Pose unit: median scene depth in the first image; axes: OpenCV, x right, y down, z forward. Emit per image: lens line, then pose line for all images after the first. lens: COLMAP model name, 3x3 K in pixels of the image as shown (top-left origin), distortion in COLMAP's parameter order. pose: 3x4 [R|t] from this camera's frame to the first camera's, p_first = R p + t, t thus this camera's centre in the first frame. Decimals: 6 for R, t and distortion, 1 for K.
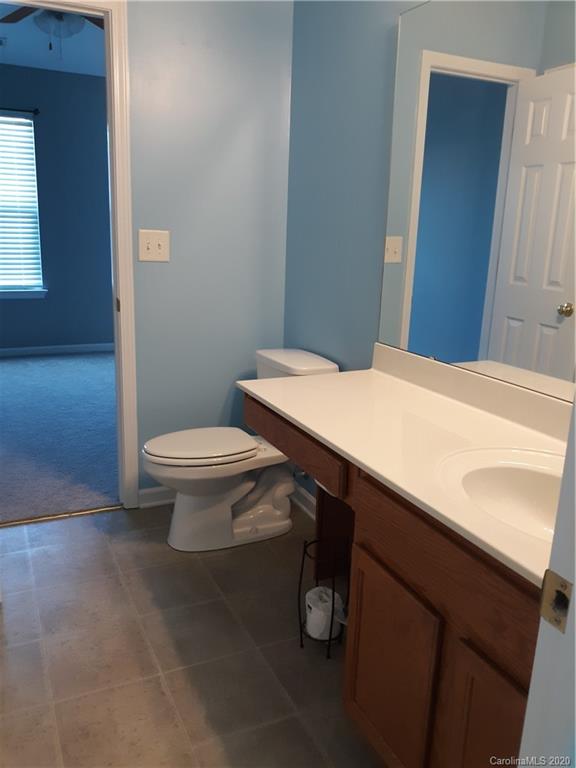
lens RADIAL K [[647.4, 0, 292.5], [0, 647.4, 392.1], [0, 0, 1]] dist [0.000900, -0.023052]
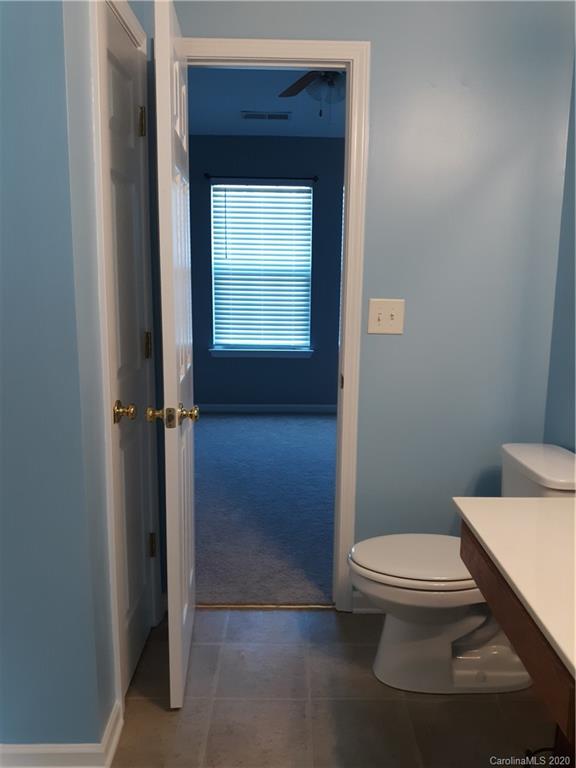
lens RADIAL K [[647.4, 0, 292.5], [0, 647.4, 392.1], [0, 0, 1]] dist [0.000900, -0.023052]
pose [[0.905785, 0.056378, -0.419971, 0.040790], [-0.090930, 0.993882, -0.062695, -0.055554], [0.413867, 0.094976, 0.905369, 0.160274]]
